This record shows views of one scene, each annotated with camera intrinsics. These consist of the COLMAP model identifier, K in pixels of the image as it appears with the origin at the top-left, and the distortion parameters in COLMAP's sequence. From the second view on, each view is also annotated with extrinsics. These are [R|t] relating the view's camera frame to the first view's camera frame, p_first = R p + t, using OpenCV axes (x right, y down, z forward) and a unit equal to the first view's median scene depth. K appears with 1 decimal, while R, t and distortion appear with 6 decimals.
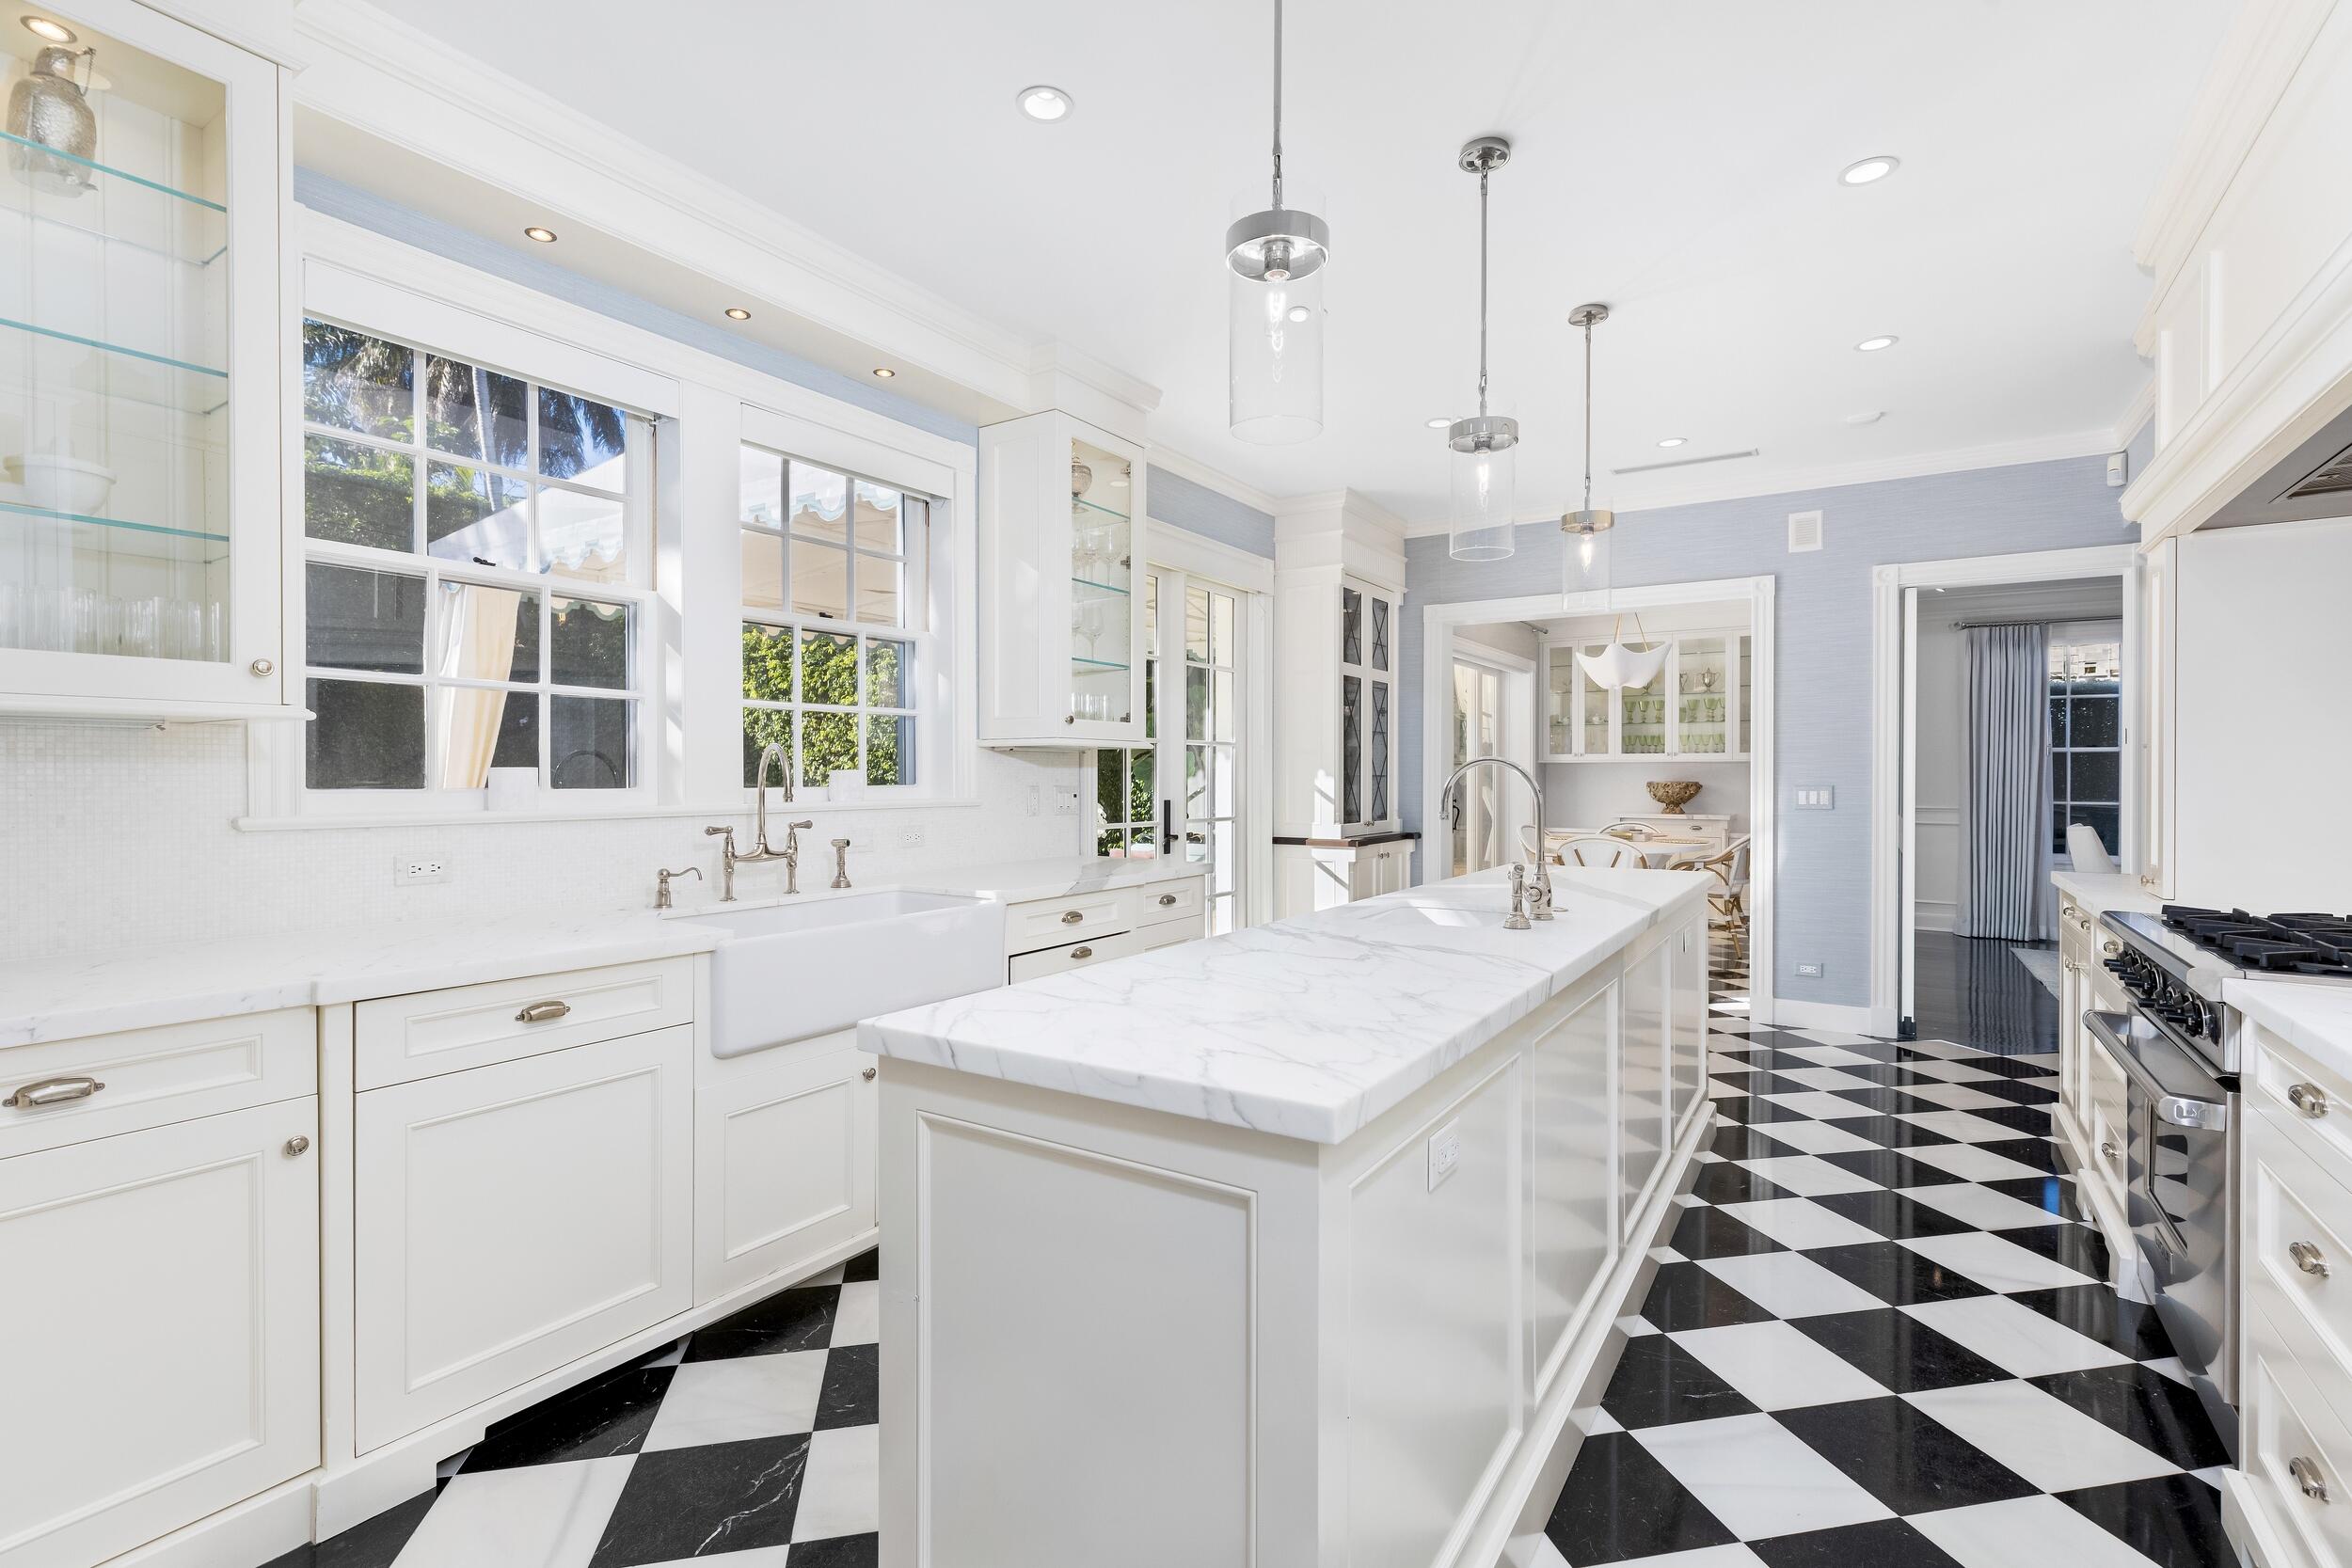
lens RADIAL K [[1065.4, 0, 1189.1], [0, 1065.4, 789.5], [0, 0, 1]] dist [0.002780, 0.001175]
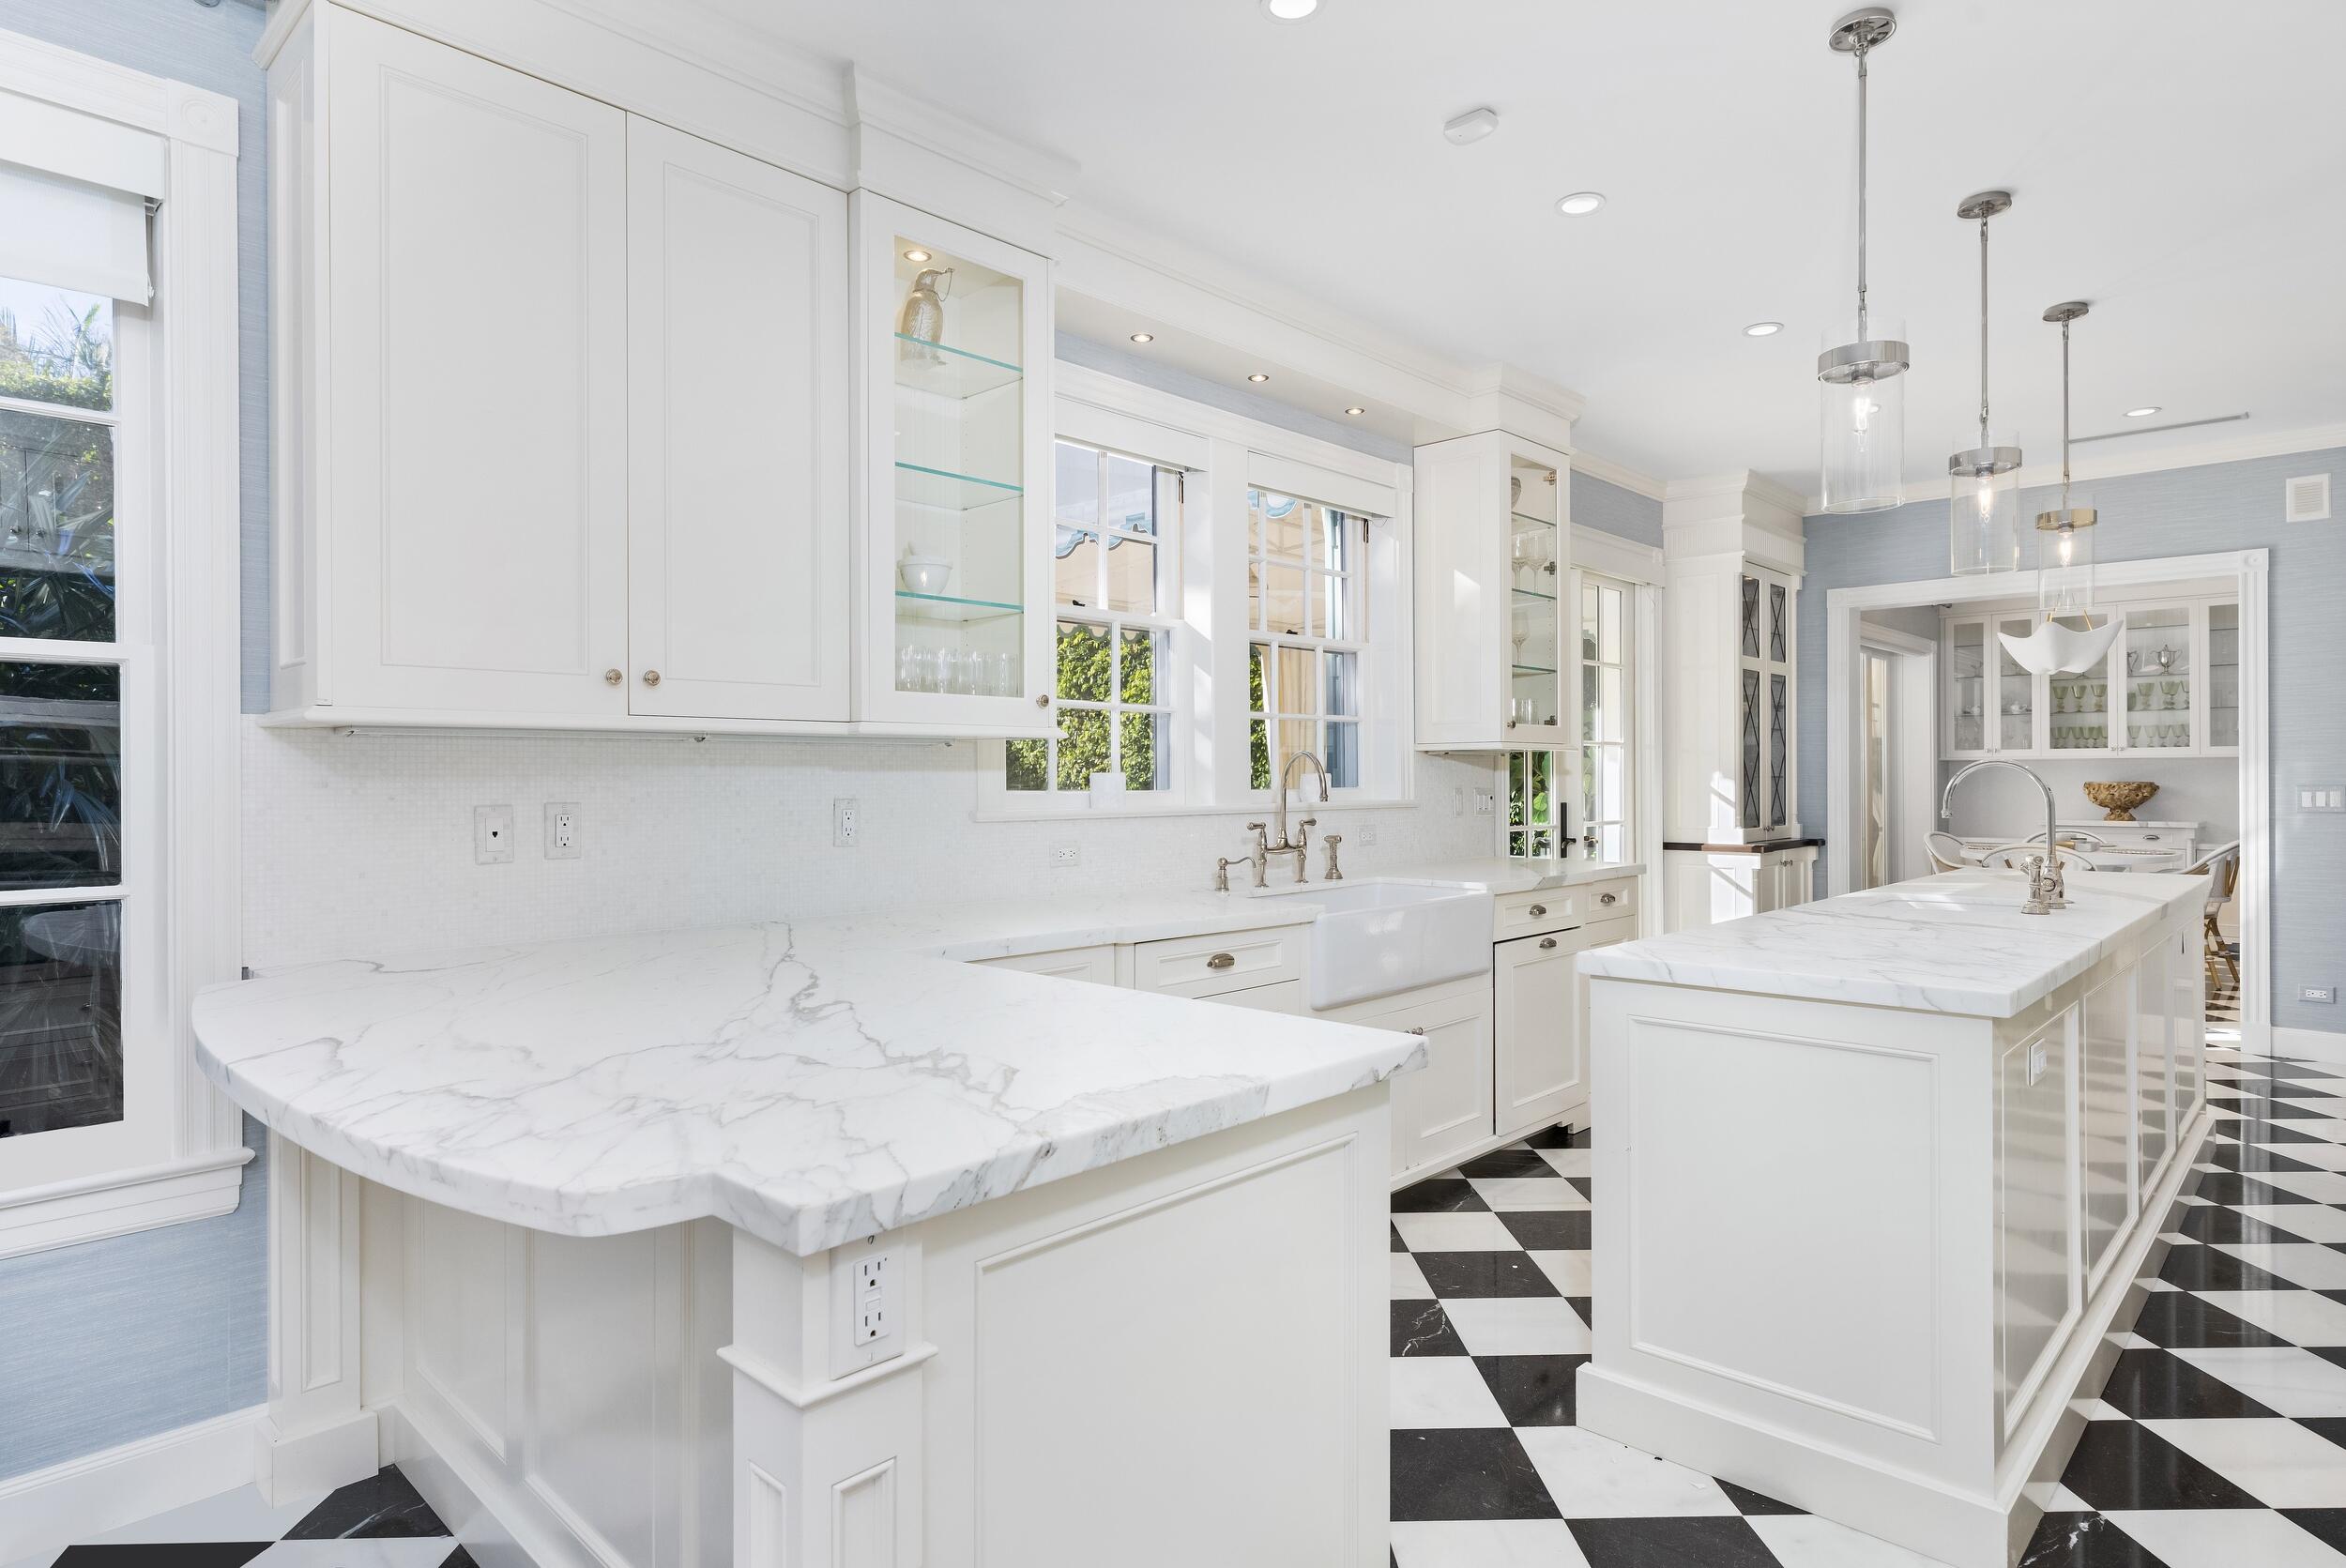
lens RADIAL K [[1286.3, 0, 1209.2], [0, 1286.3, 777.7], [0, 0, 1]] dist [0.012646, -0.001939]
pose [[0.985242, -0.004672, -0.171103, -0.133635], [0.002299, 0.999898, -0.014064, 0.002950], [0.171152, 0.013463, 0.985153, -0.207076]]
